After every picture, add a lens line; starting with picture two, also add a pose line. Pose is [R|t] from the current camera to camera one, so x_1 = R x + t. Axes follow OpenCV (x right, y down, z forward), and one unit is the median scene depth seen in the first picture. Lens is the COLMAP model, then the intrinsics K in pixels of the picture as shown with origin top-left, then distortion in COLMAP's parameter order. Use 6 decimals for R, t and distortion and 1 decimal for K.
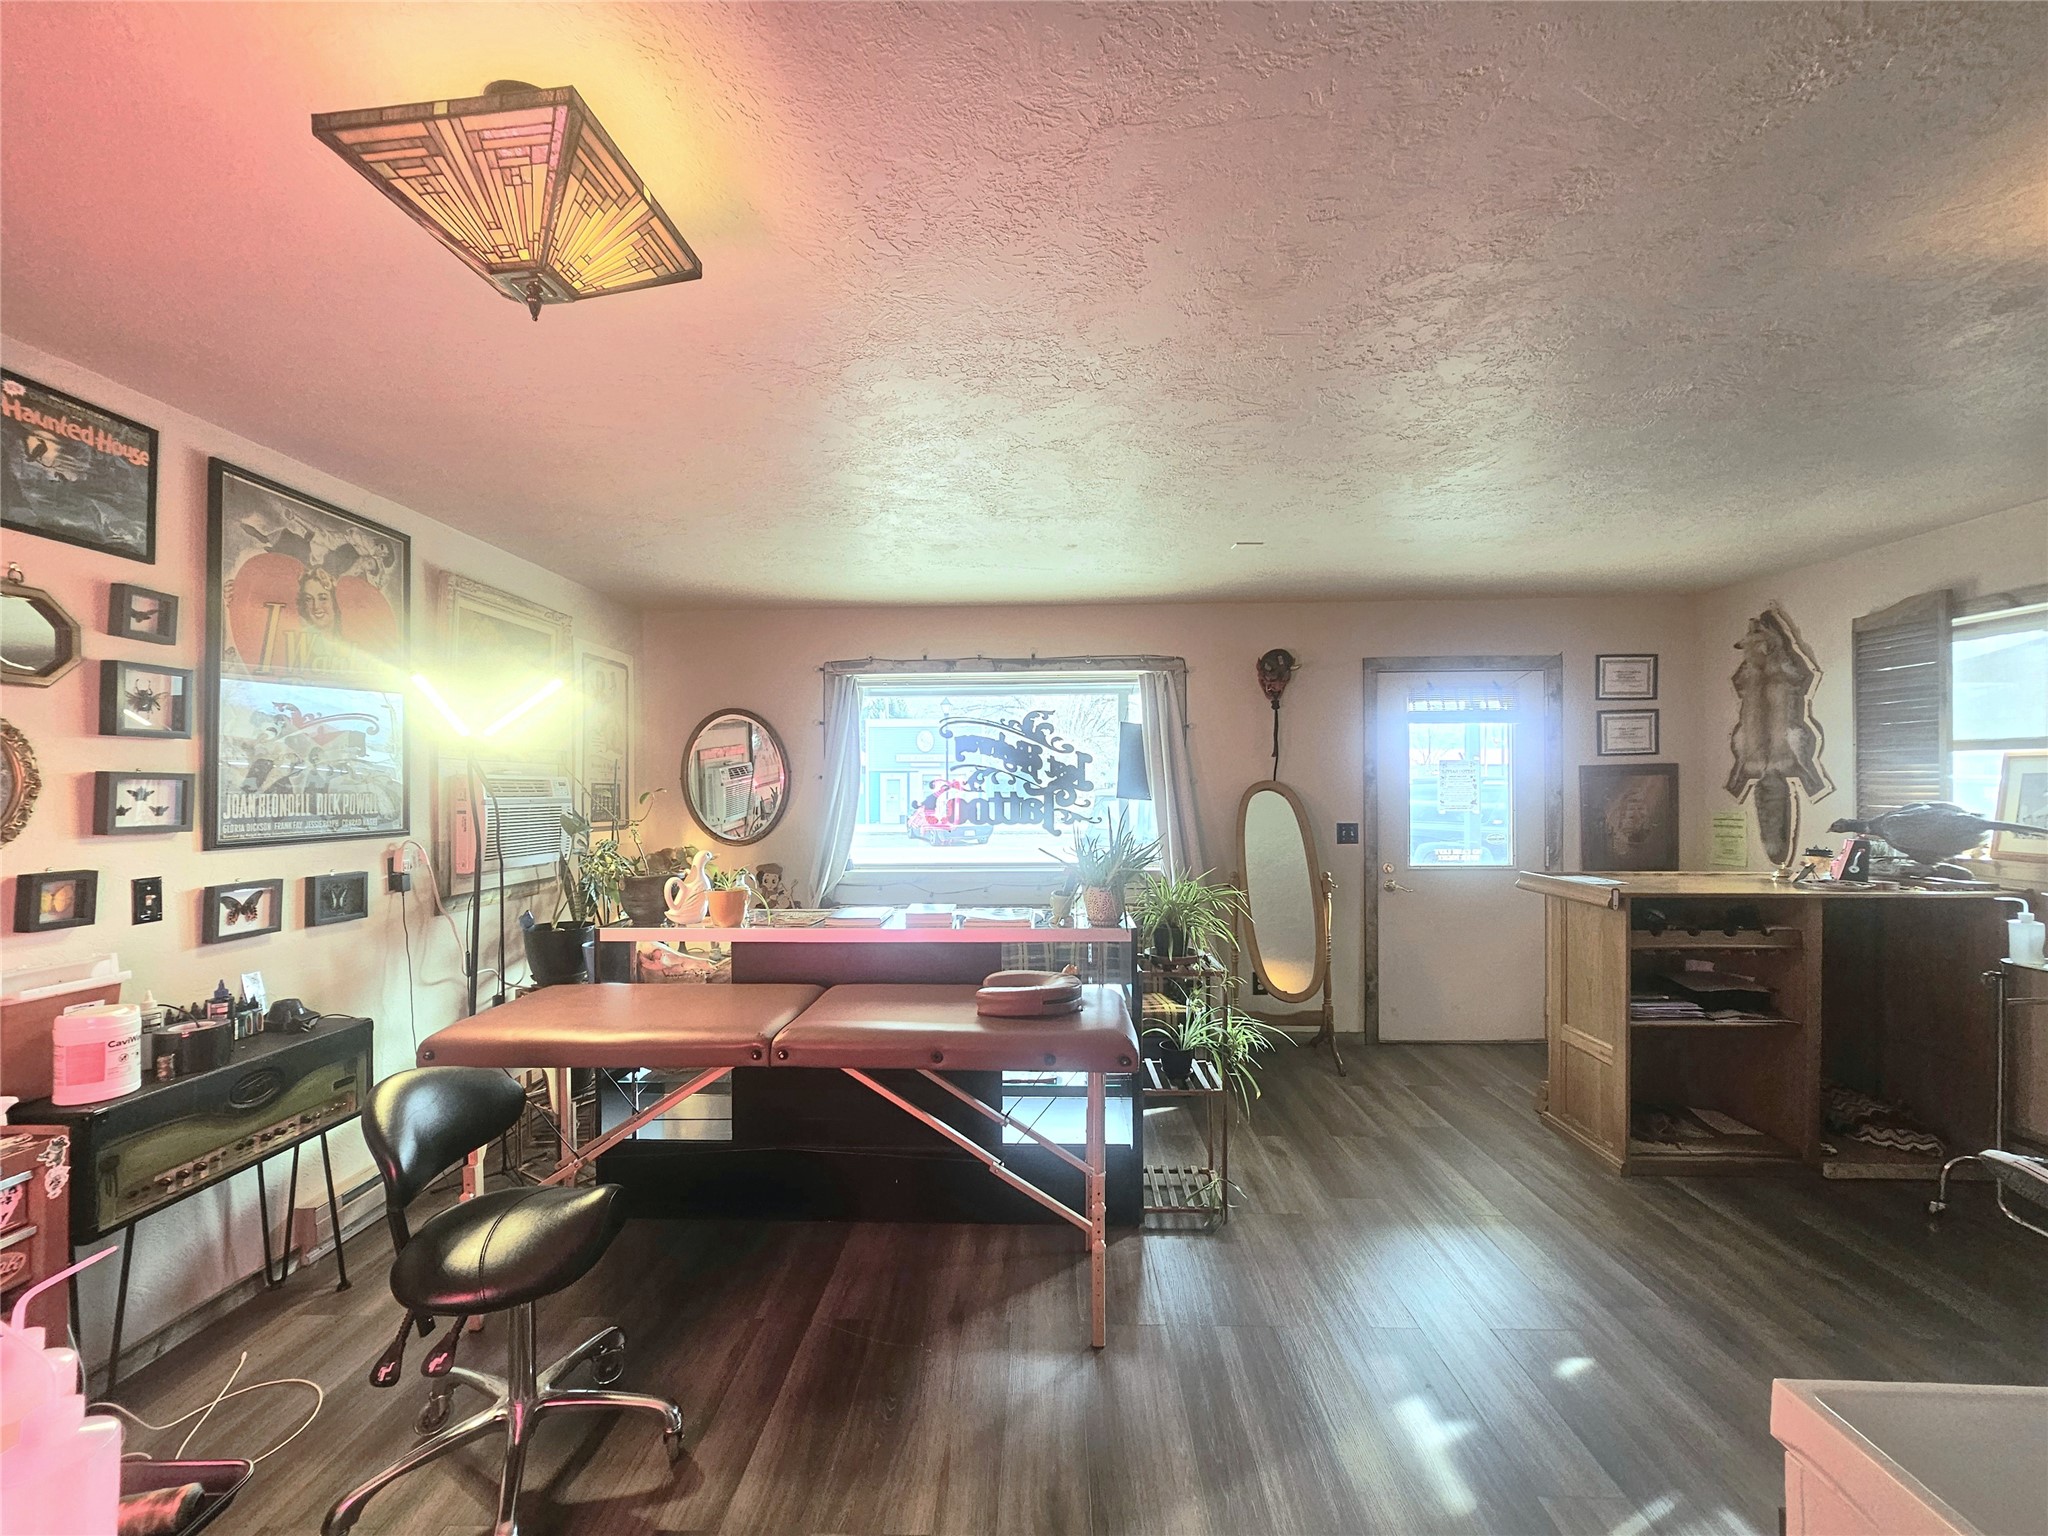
lens RADIAL K [[833.4, 0, 1024.7], [0, 833.4, 783.9], [0, 0, 1]] dist [-0.001536, -0.000378]
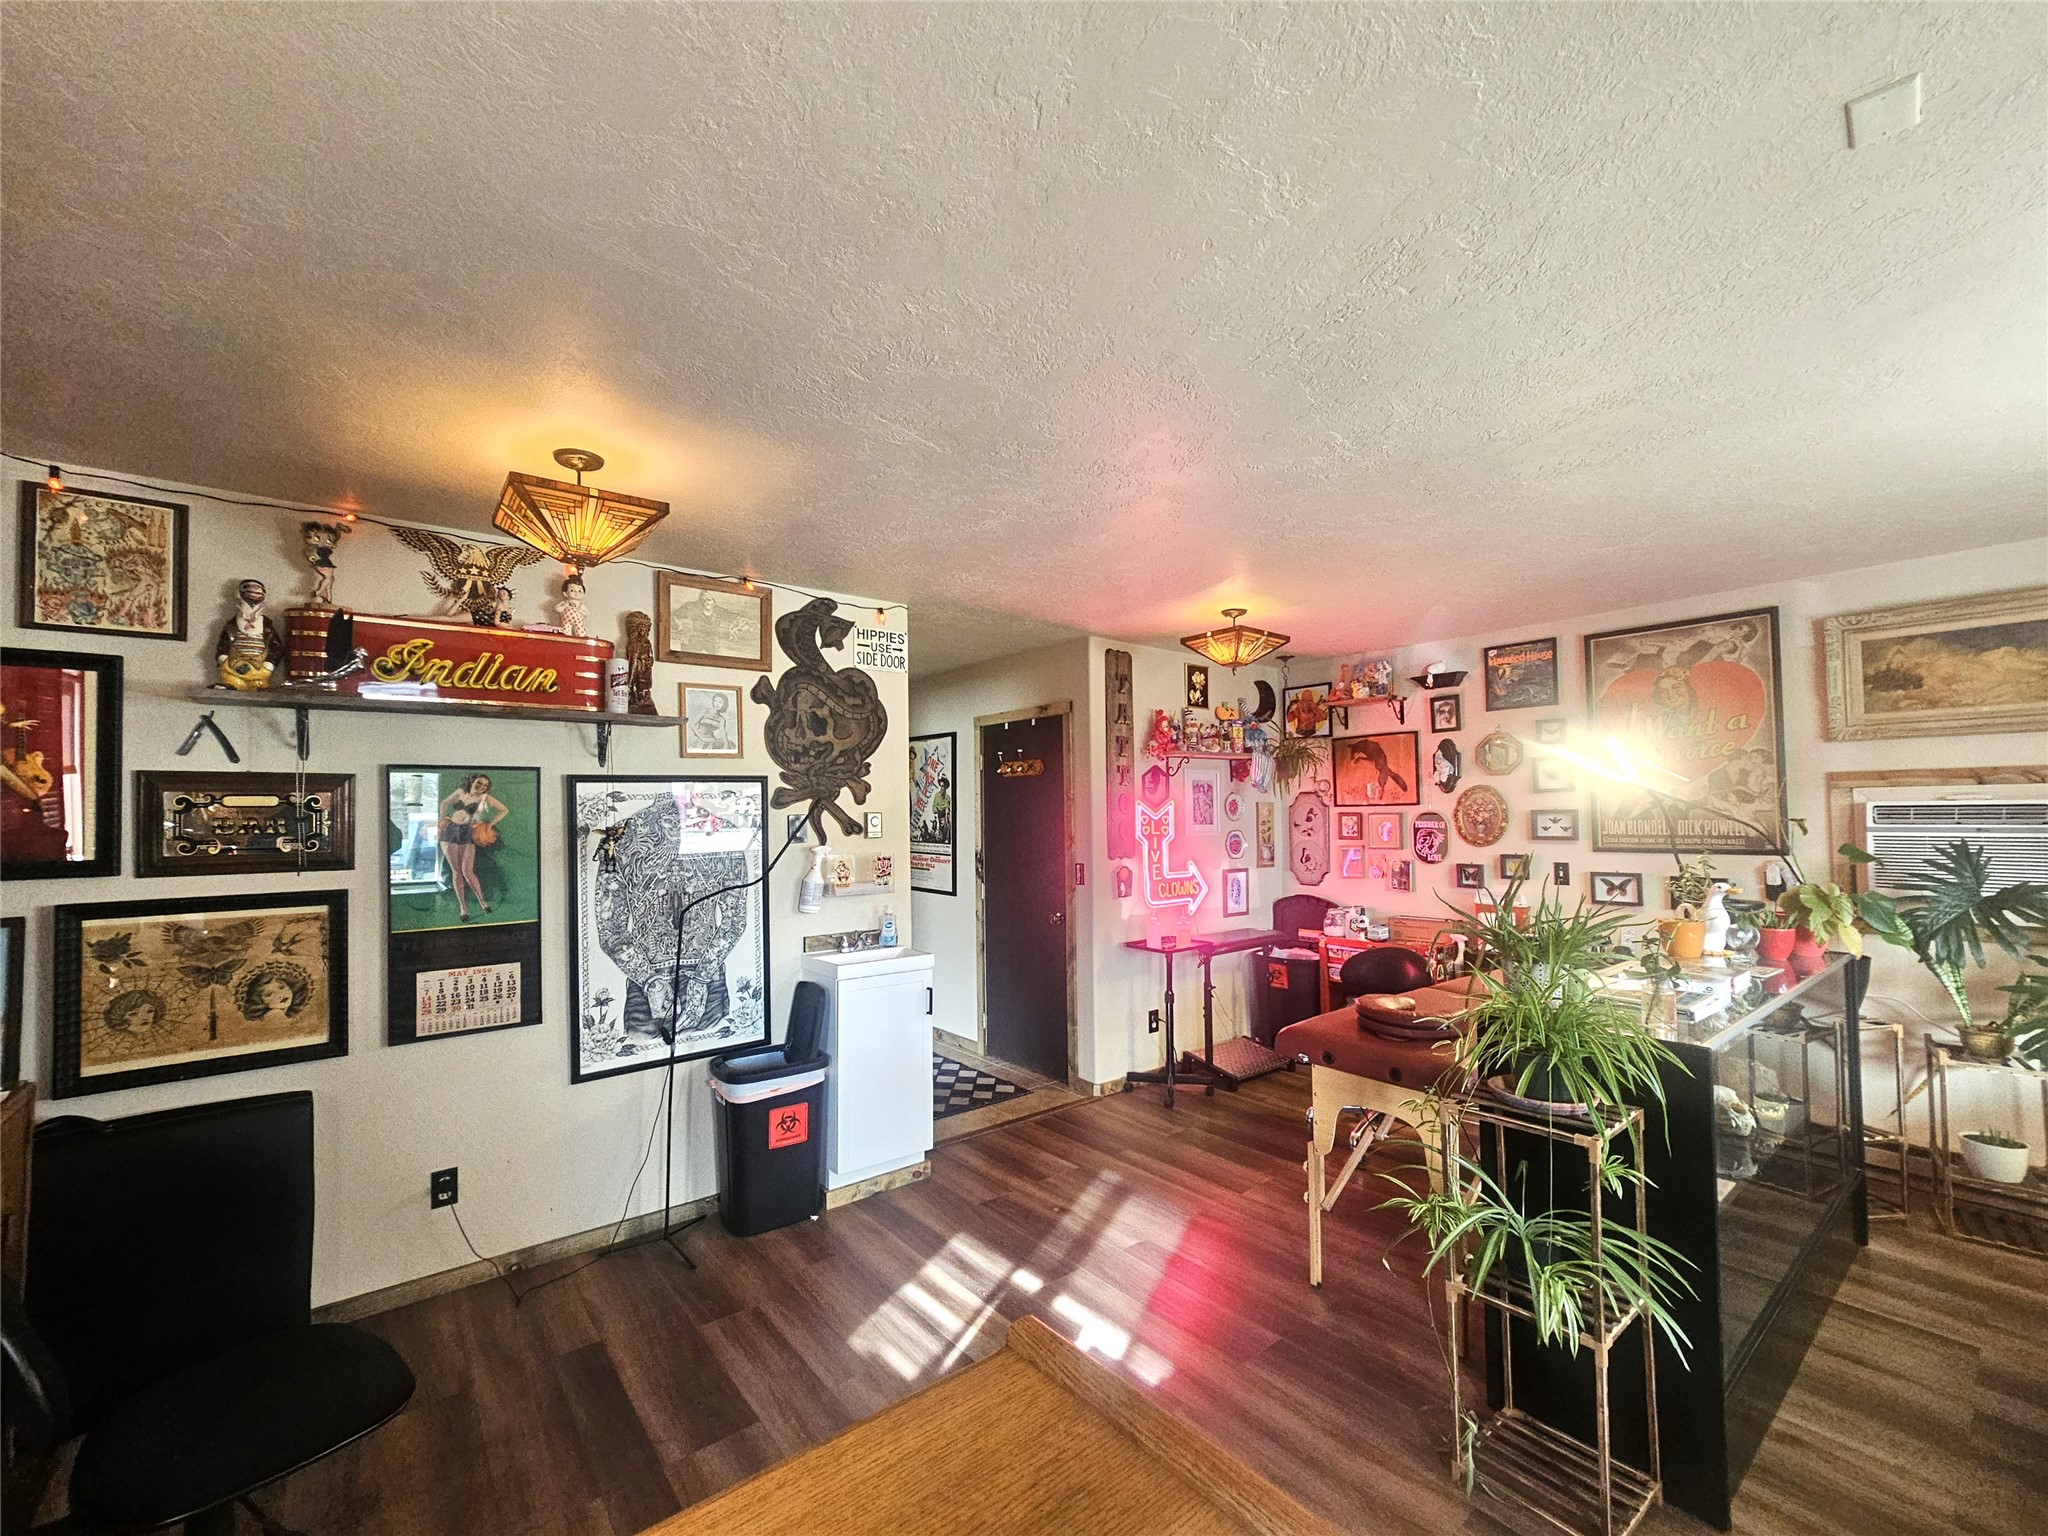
lens RADIAL K [[833.4, 0, 1022.8], [0, 833.4, 787.3], [0, 0, 1]] dist [-0.001536, -0.000378]
pose [[-0.759213, -0.004668, -0.650825, 1.083681], [0.023253, 0.999141, -0.034293, -0.025265], [0.650427, -0.041169, -0.758453, 1.488684]]
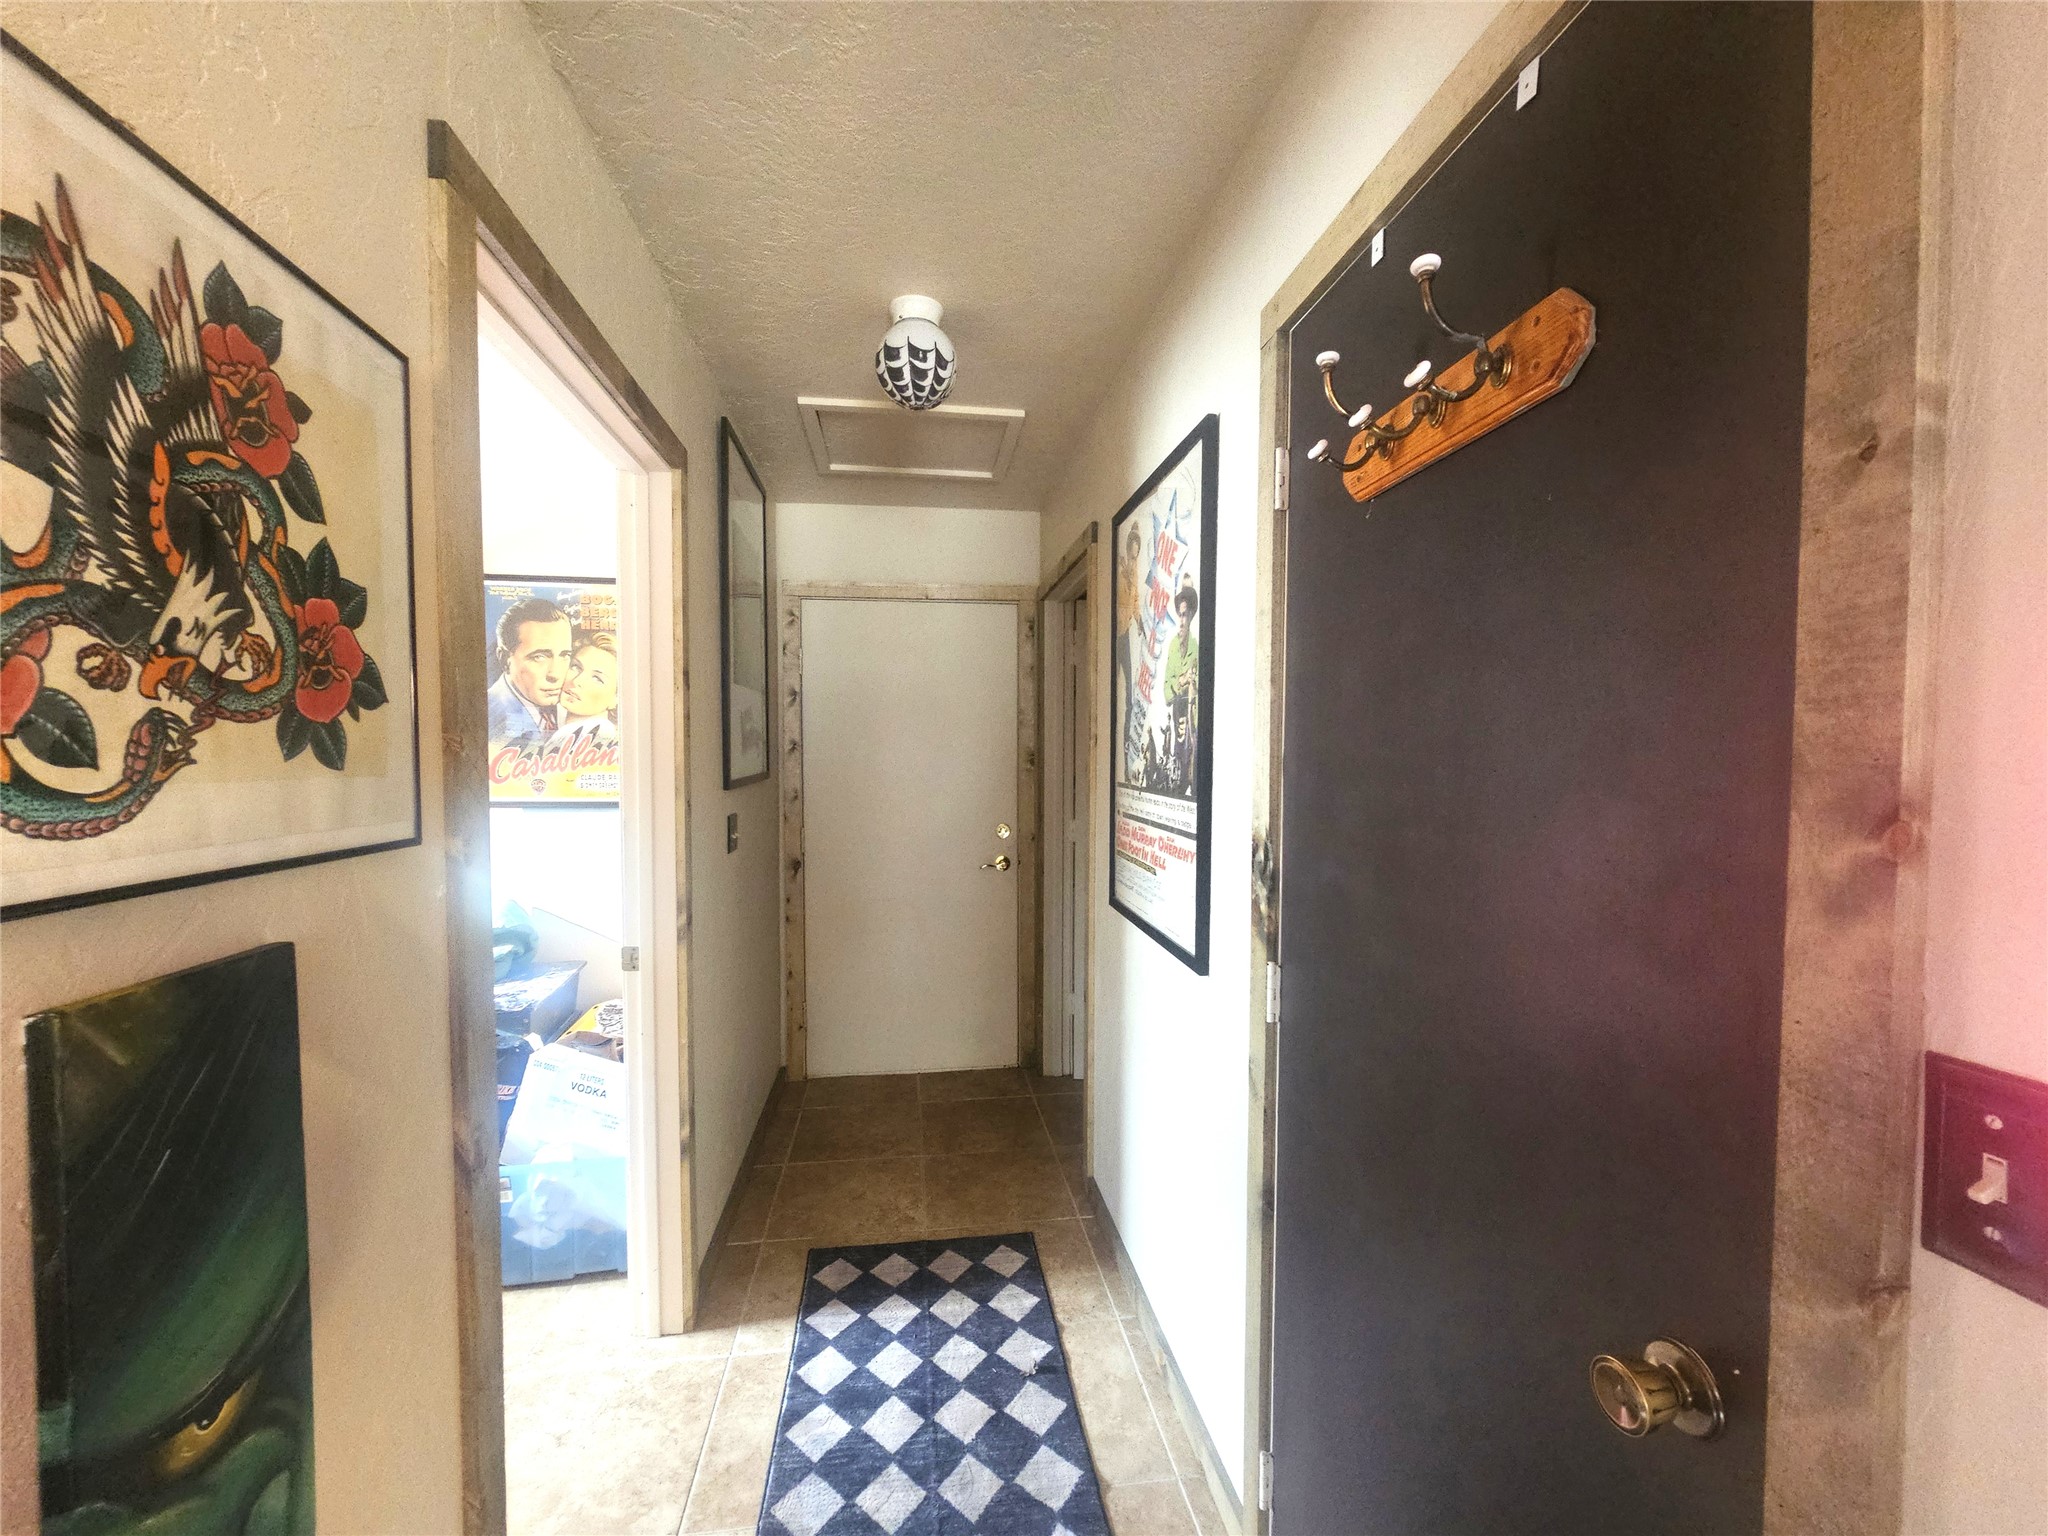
lens RADIAL K [[833.4, 0, 1023.3], [0, 833.4, 789.0], [0, 0, 1]] dist [-0.001536, -0.000378]
pose [[-0.985425, 0.009098, -0.169869, 0.010371], [0.003731, 0.999485, 0.031883, 0.014008], [0.170072, 0.030784, -0.984951, 0.284072]]
